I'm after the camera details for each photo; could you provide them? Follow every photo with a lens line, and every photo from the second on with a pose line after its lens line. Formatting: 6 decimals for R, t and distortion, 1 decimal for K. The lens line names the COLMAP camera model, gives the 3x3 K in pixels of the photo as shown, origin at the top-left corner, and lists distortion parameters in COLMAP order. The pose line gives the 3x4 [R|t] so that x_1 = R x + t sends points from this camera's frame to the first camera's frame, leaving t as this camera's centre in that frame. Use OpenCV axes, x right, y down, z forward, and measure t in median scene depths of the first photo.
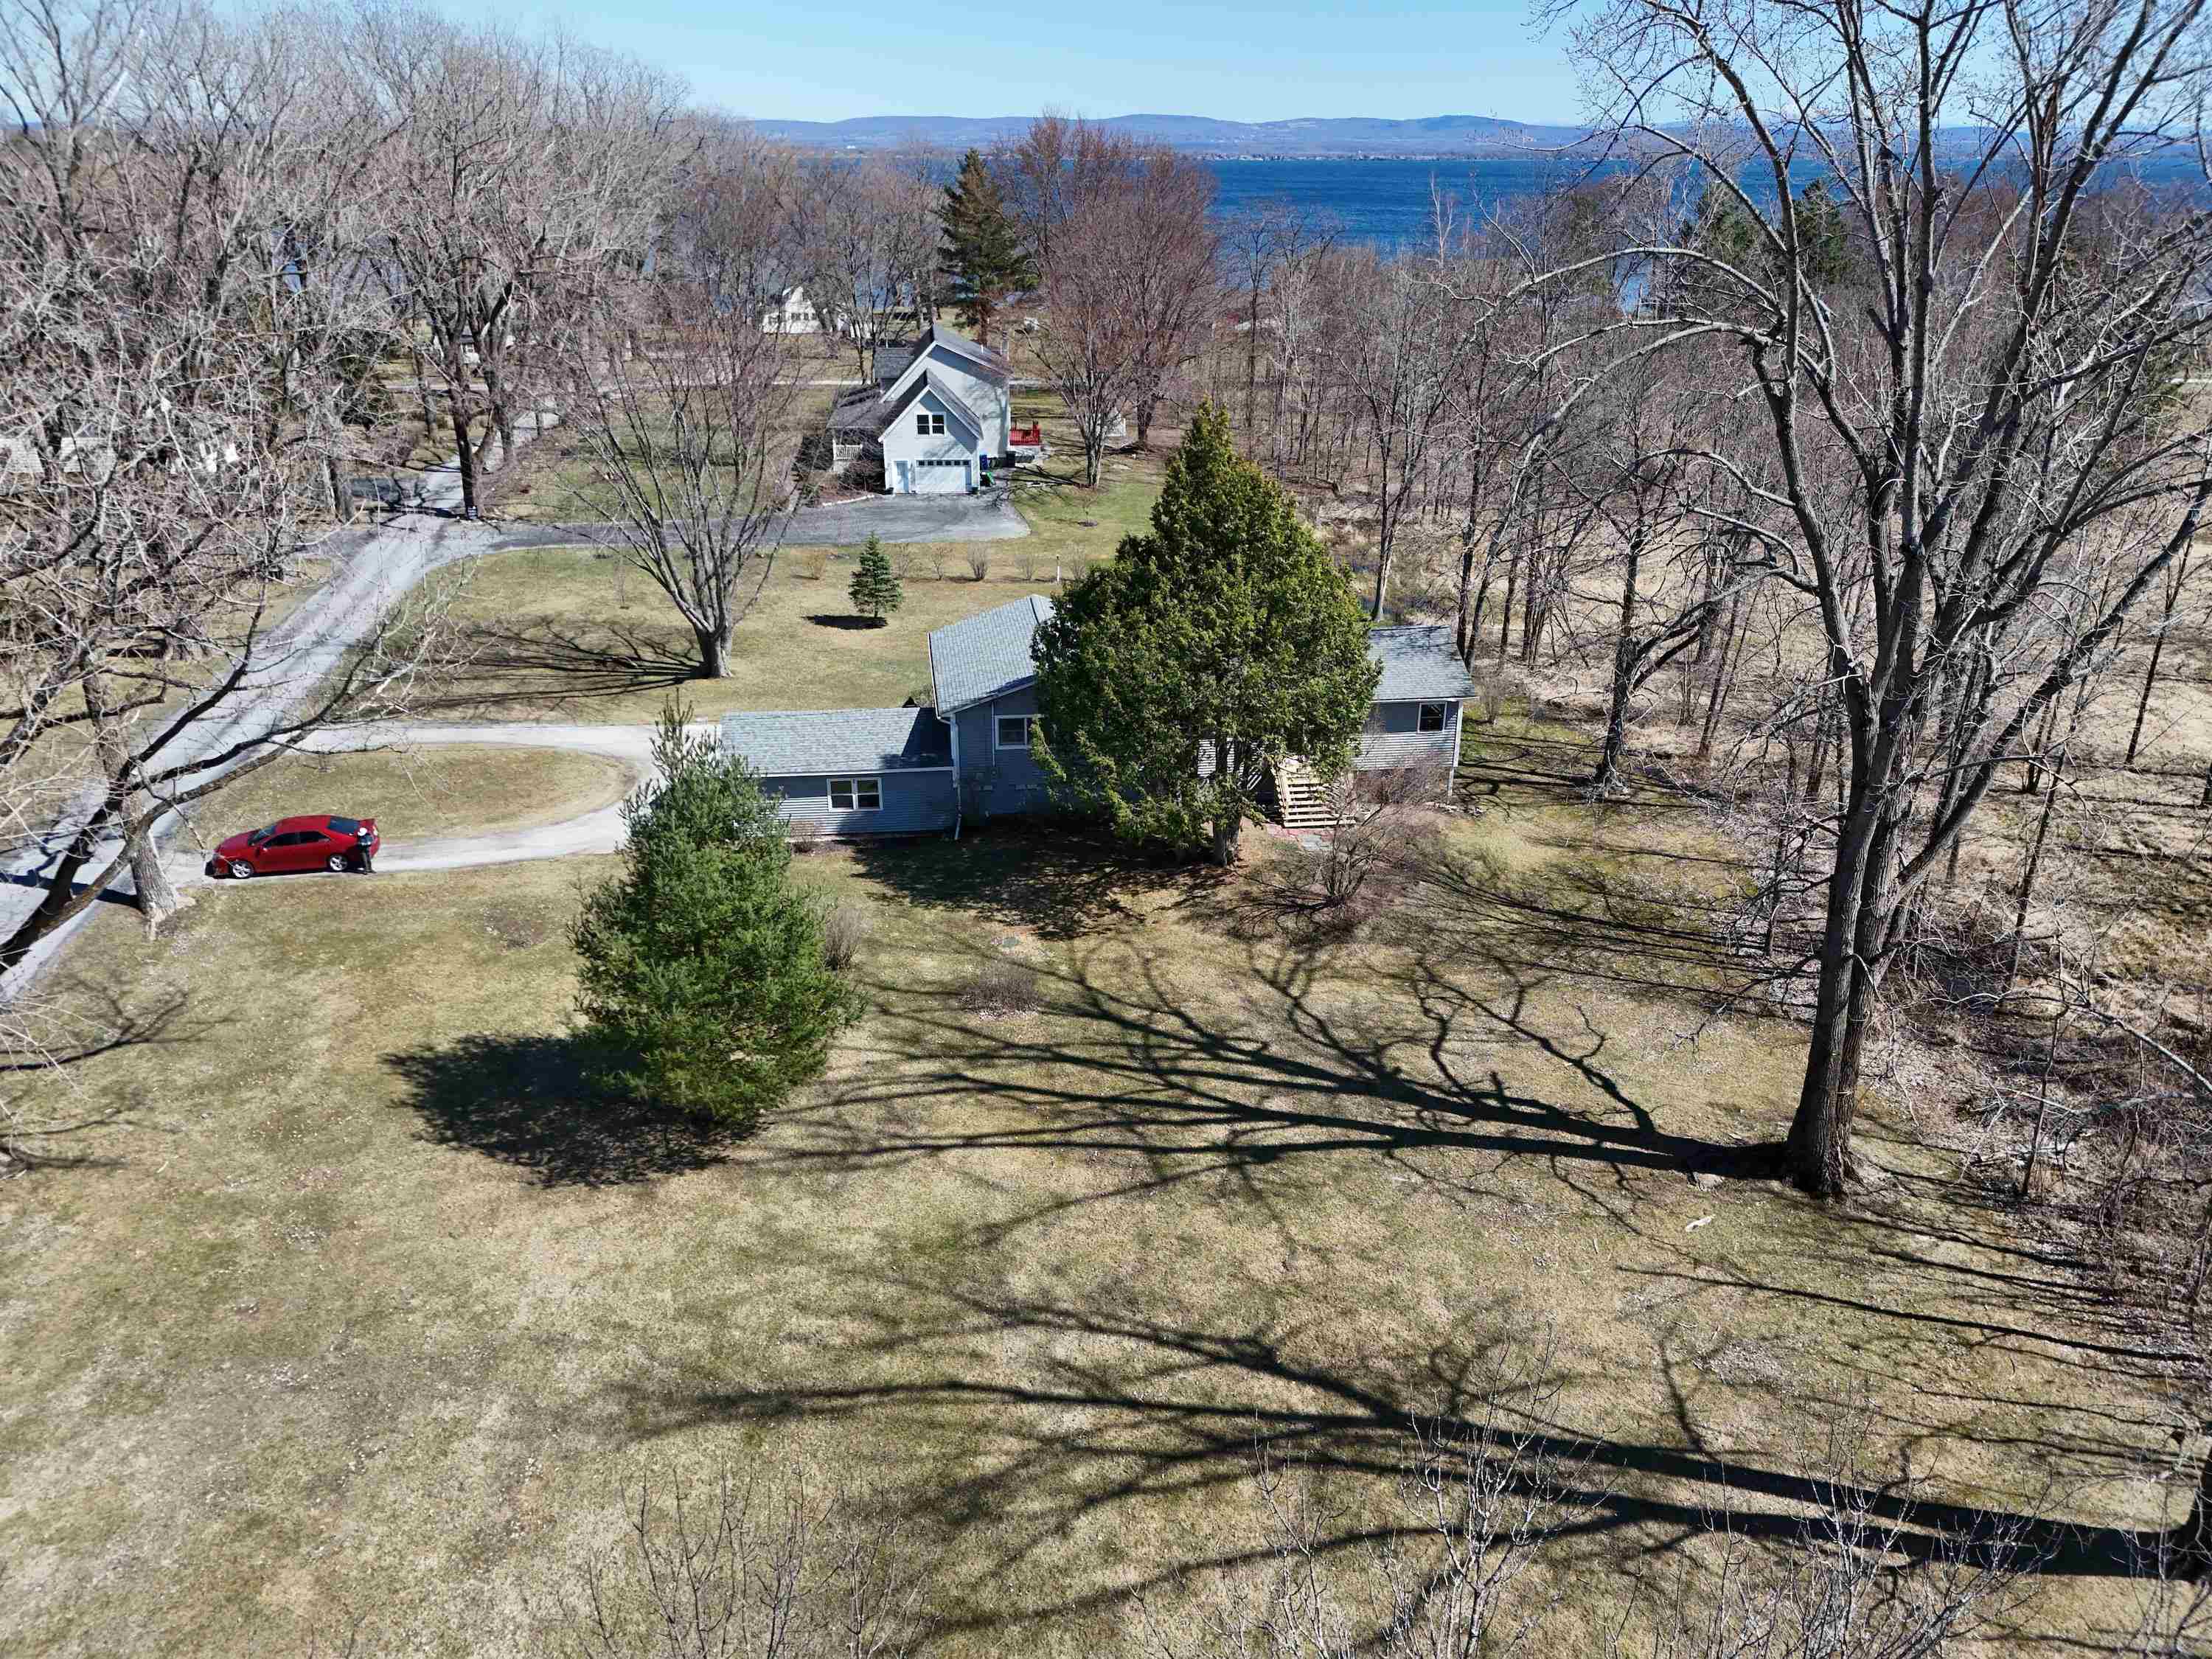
lens RADIAL K [[1564.9, 0, 1092.4], [0, 1564.9, 833.8], [0, 0, 1]] dist [0.063875, -0.006564]
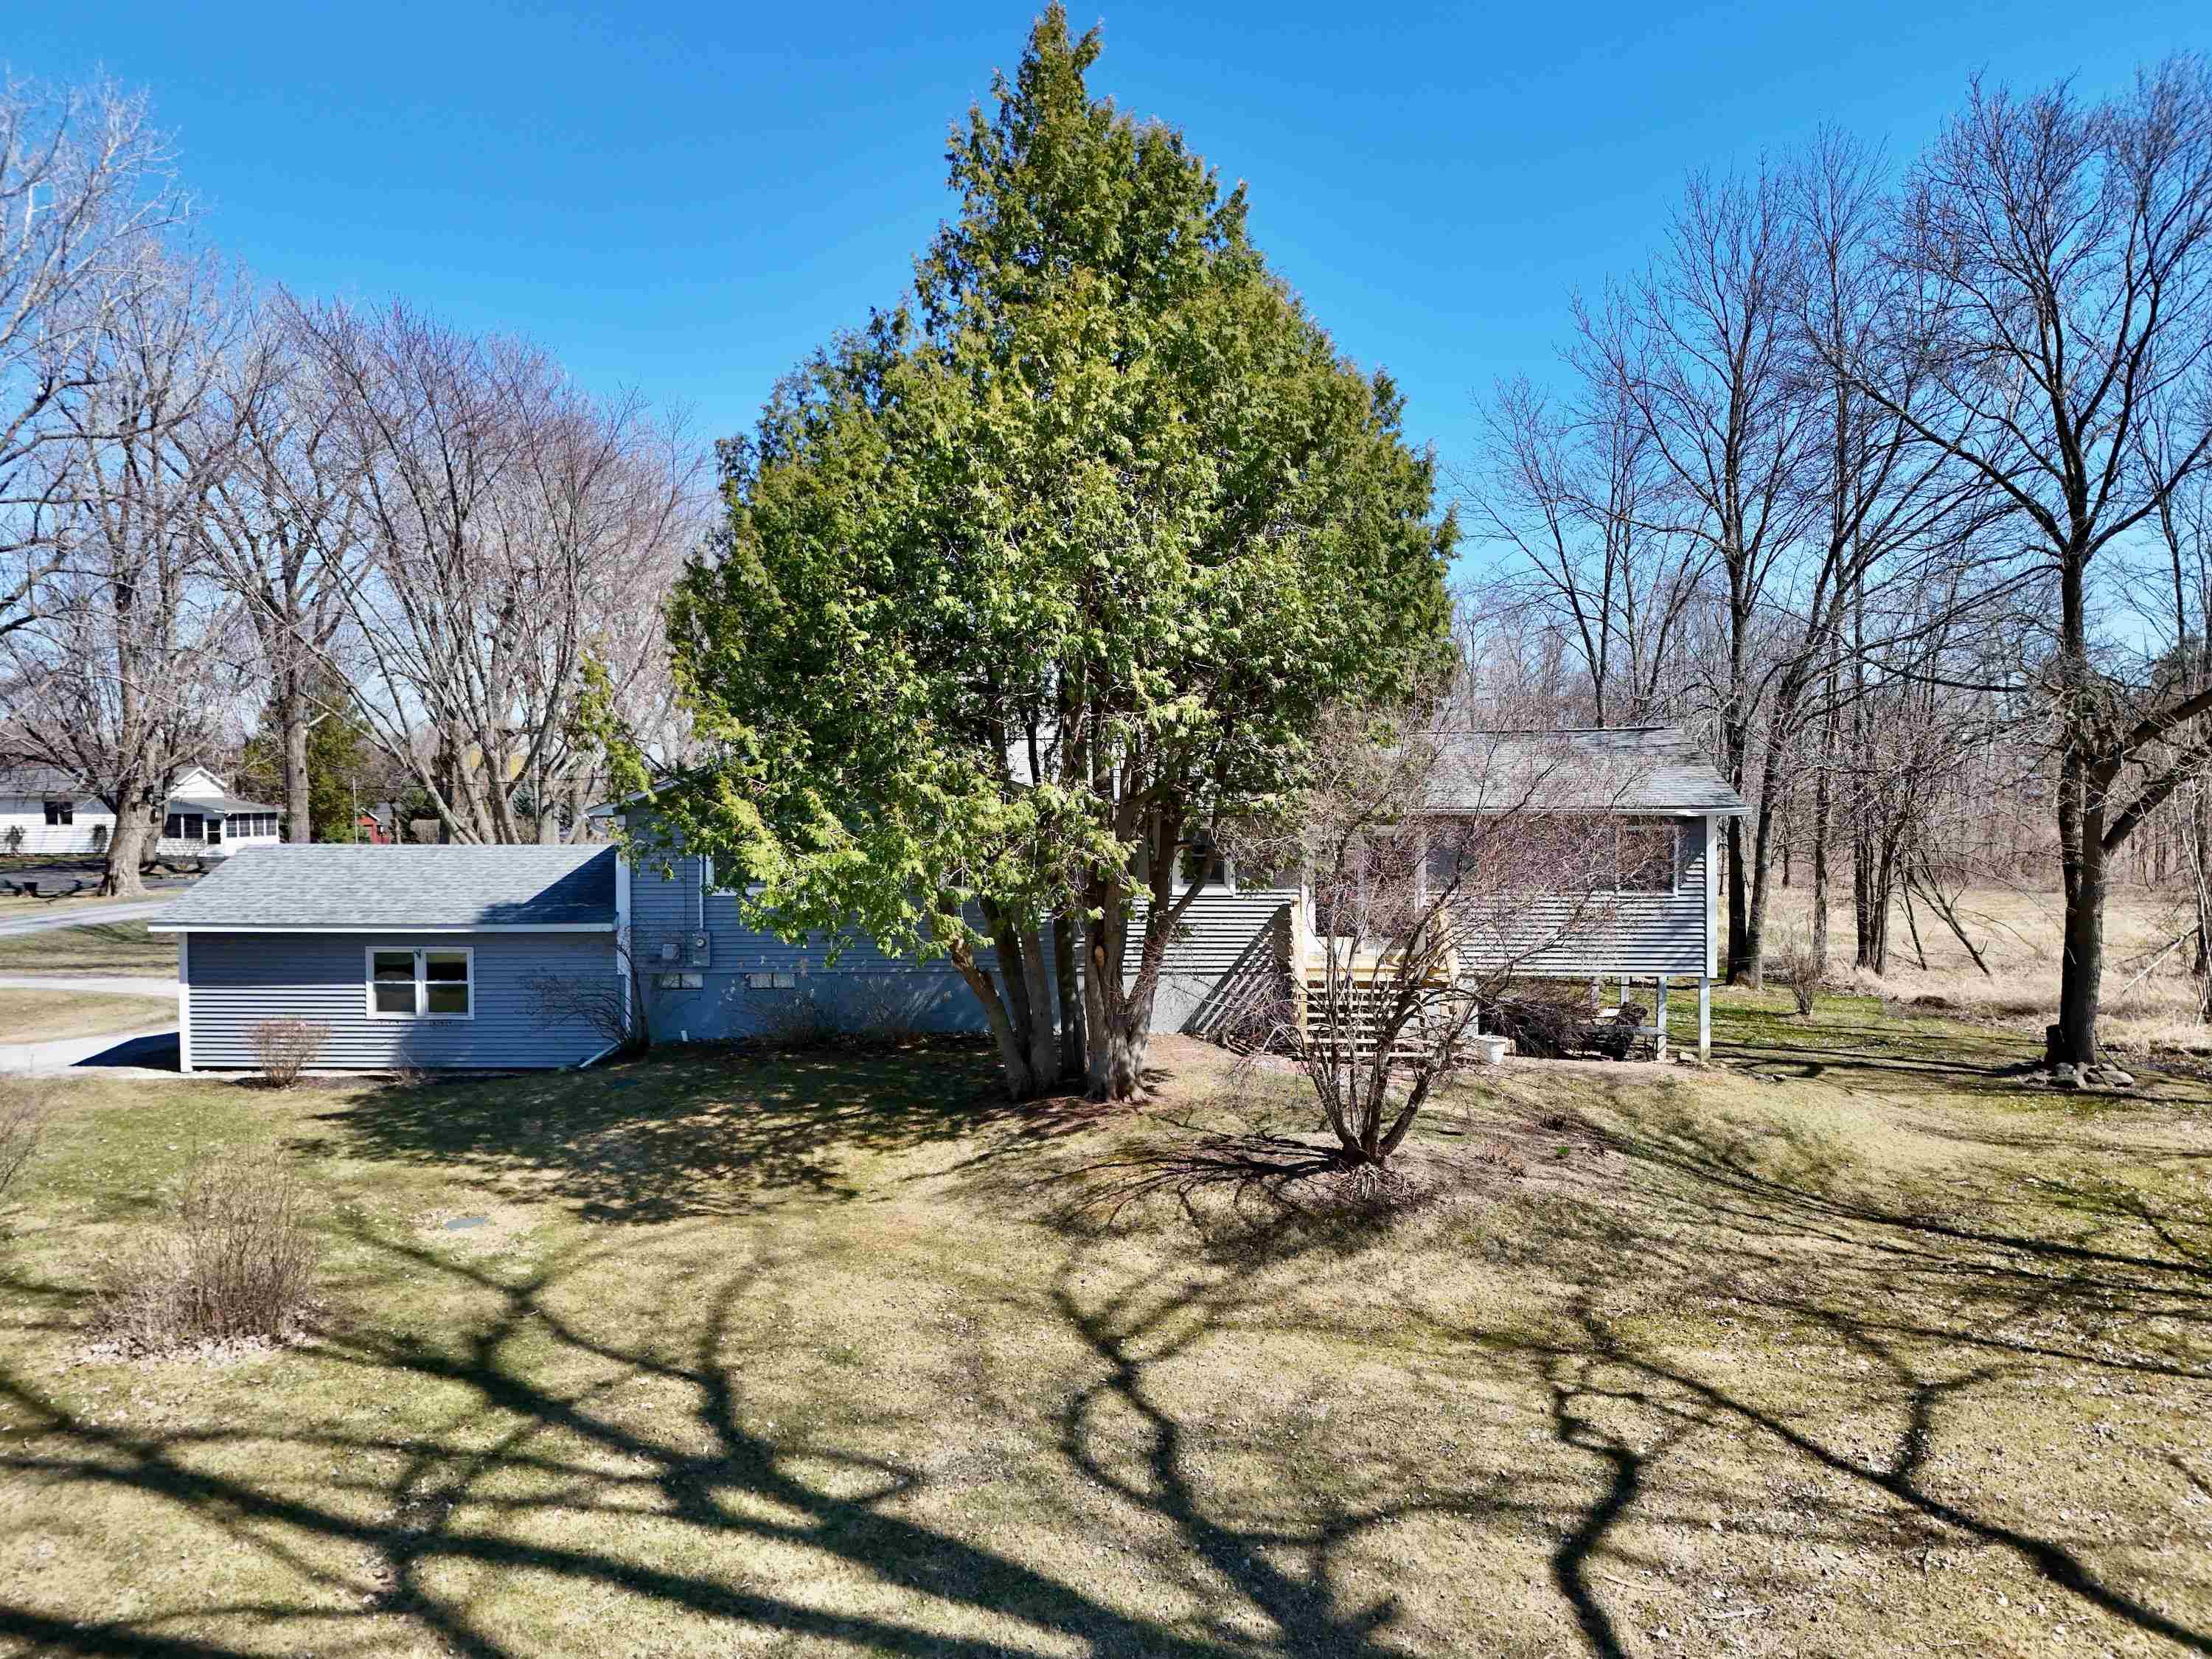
lens RADIAL K [[1657.7, 0, 1105.2], [0, 1657.7, 831.2], [0, 0, 1]] dist [0.023540, -0.000642]
pose [[0.985329, 0.001524, -0.170657, 0.173743], [-0.061310, 0.936367, -0.345626, 0.115774], [0.159271, 0.351018, 0.922724, 0.646759]]
